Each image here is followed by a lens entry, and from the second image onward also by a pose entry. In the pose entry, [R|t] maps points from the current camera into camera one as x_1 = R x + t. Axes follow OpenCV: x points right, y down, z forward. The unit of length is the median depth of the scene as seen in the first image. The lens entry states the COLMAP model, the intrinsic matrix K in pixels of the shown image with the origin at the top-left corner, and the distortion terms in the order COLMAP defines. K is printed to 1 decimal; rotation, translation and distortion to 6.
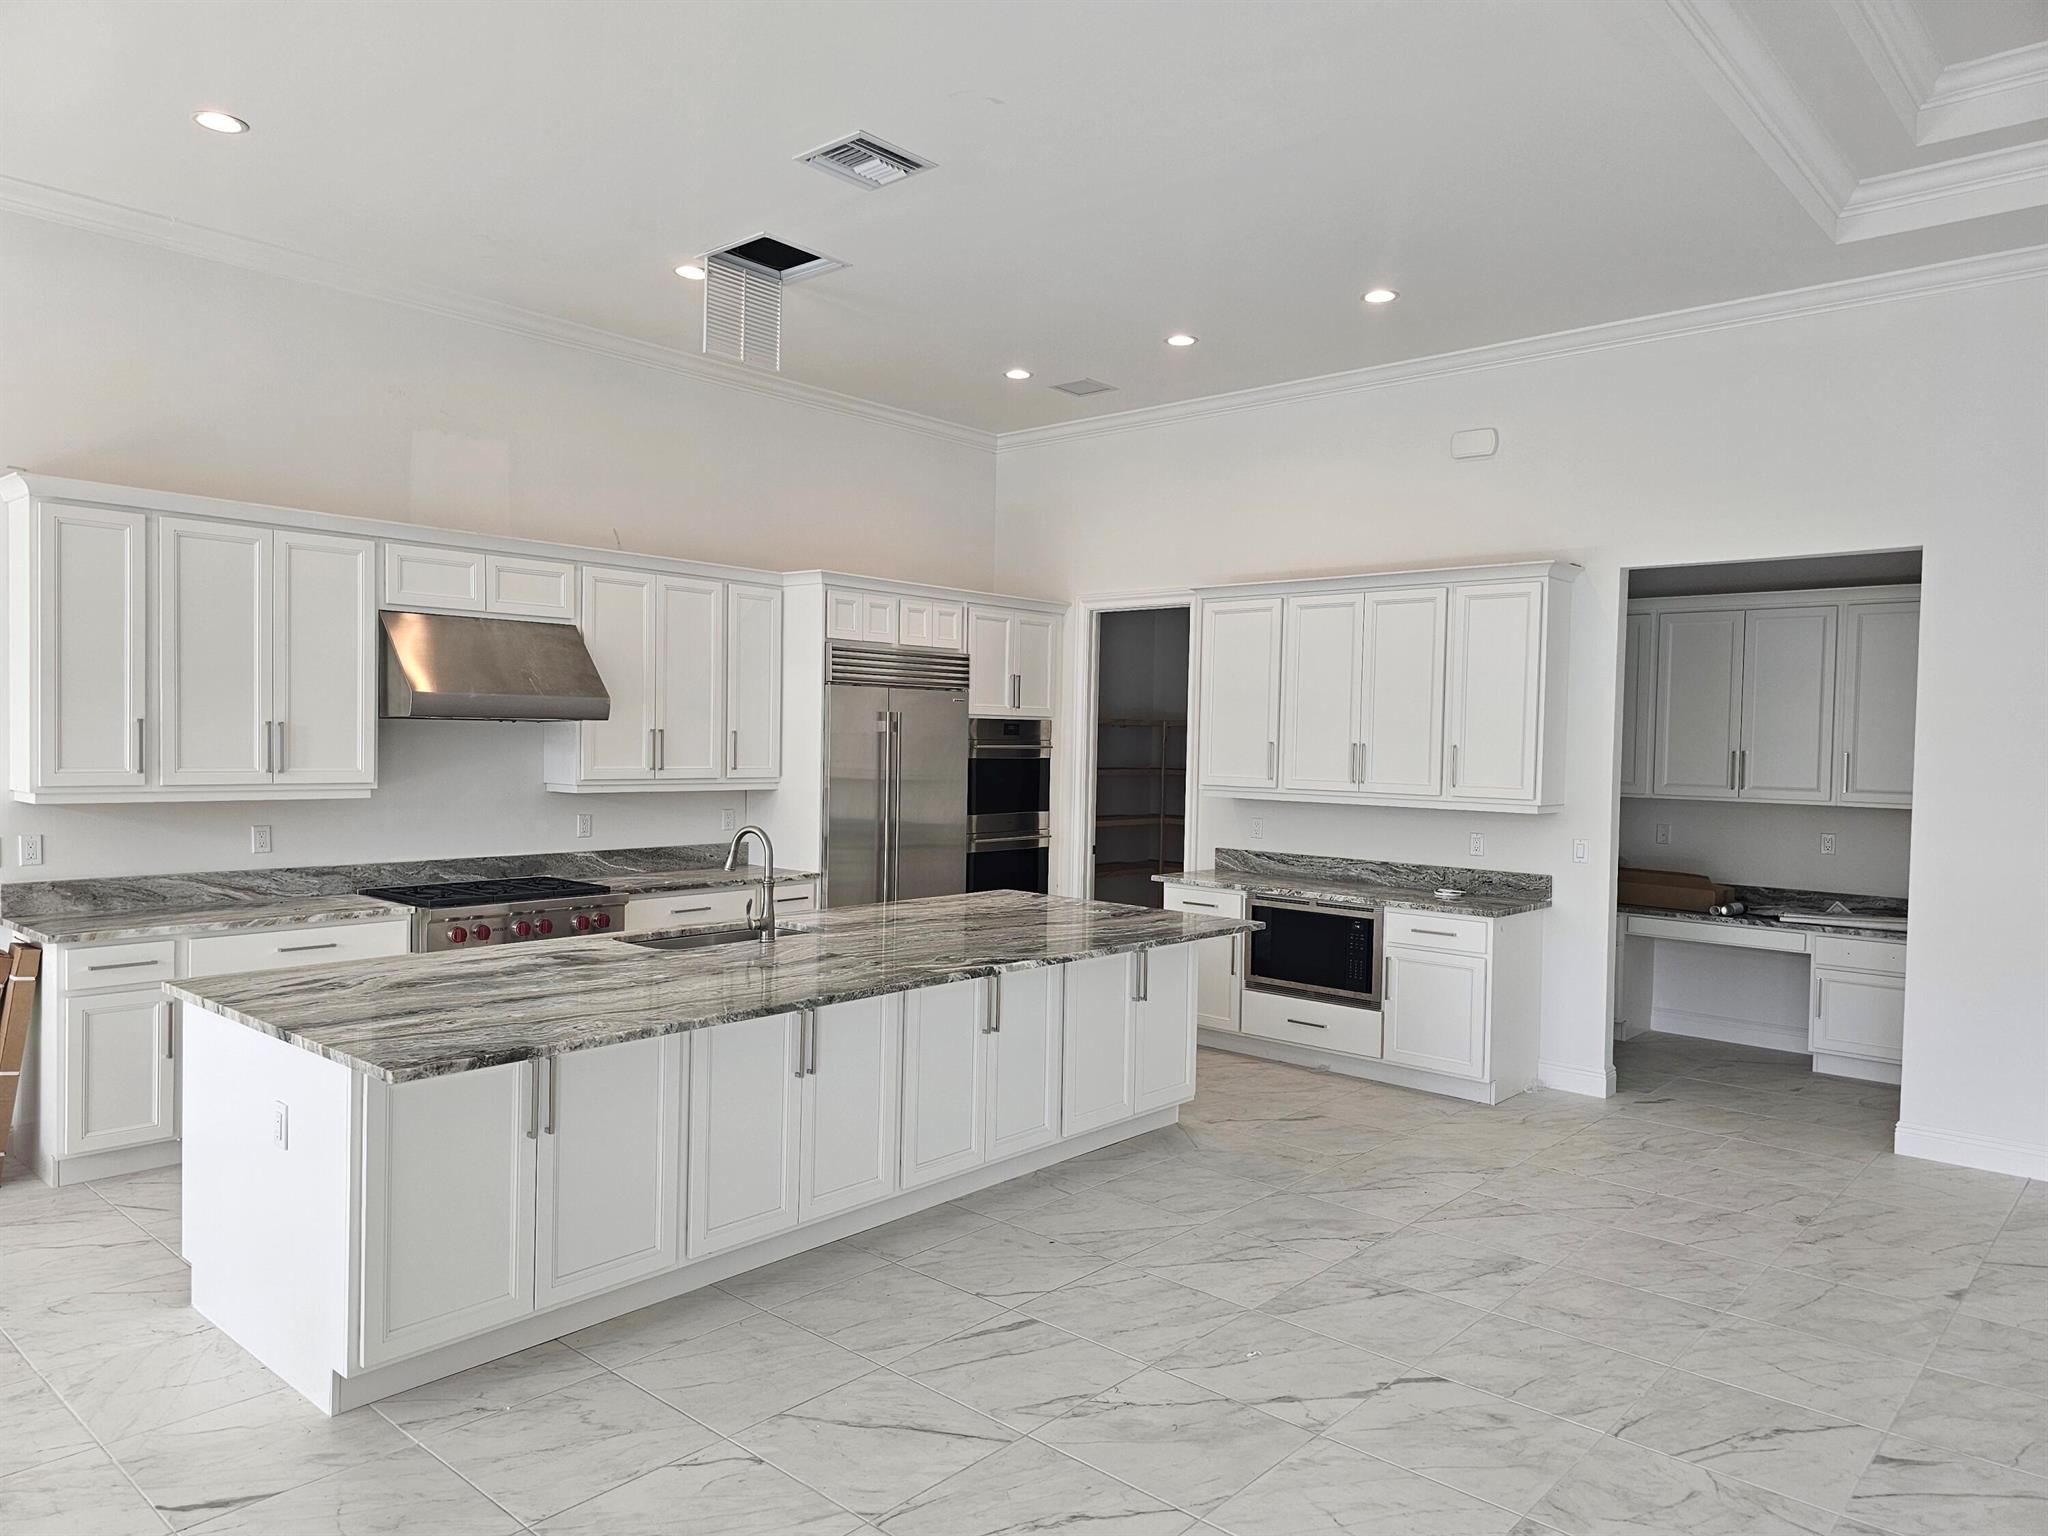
lens RADIAL K [[1377.2, 0, 1024.5], [0, 1377.2, 770.2], [0, 0, 1]] dist [0.047100, -0.008209]
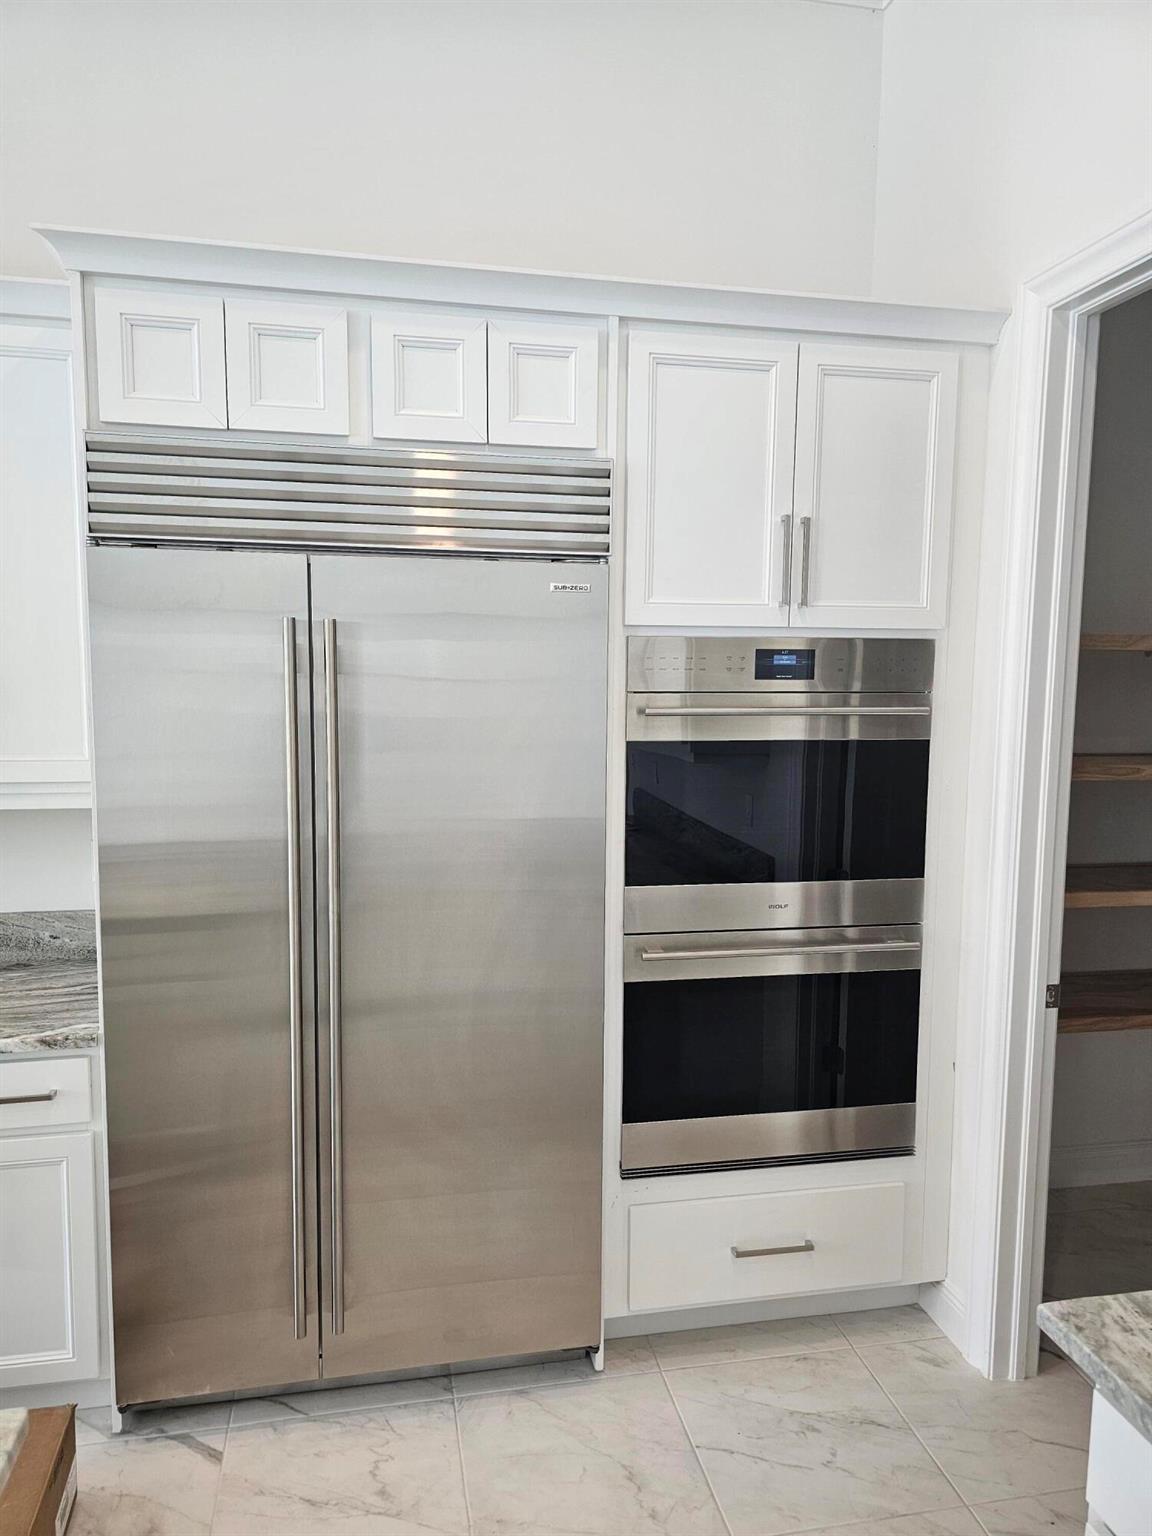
lens RADIAL K [[1032.9, 0, 572.4], [0, 1032.9, 766.0], [0, 0, 1]] dist [0.047100, -0.008209]
pose [[0.793347, 0.045145, -0.607093, 0.123002], [-0.008809, 0.997993, 0.062703, -0.019704], [0.608705, -0.044397, 0.792153, 0.767108]]
